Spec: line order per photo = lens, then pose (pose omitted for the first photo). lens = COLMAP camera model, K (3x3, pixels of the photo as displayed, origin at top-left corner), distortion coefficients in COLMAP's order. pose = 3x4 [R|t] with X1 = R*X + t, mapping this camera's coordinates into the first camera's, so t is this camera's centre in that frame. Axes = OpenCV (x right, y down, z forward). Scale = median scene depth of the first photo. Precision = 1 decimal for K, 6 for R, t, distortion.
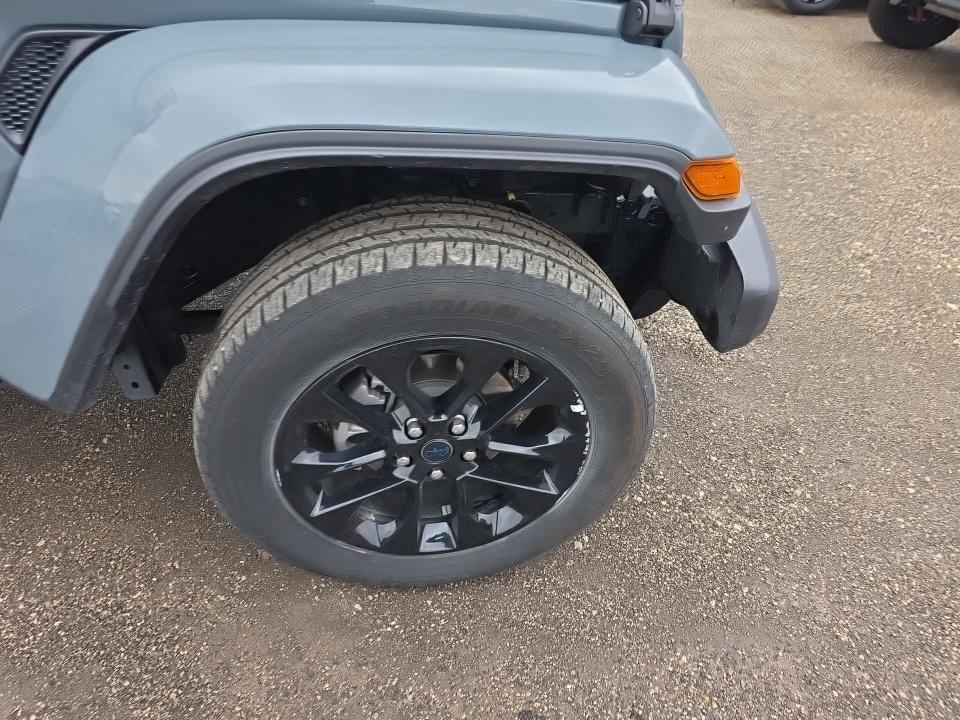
lens RADIAL K [[647.3, 0, 481.0], [0, 647.3, 365.1], [0, 0, 1]] dist [0.023700, -0.002864]
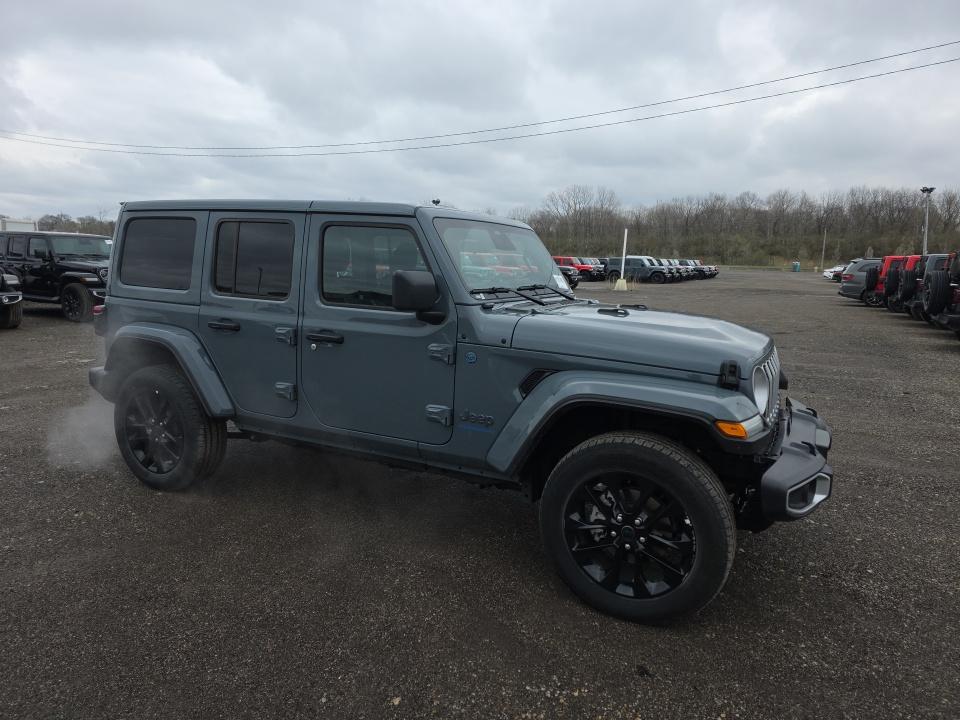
lens RADIAL K [[663.5, 0, 482.0], [0, 663.5, 383.1], [0, 0, 1]] dist [0.054862, -0.000743]
pose [[0.835870, 0.074343, -0.543870, 0.801519], [-0.325305, 0.865148, -0.381701, 0.794163], [0.442151, 0.495976, 0.747335, -1.384878]]
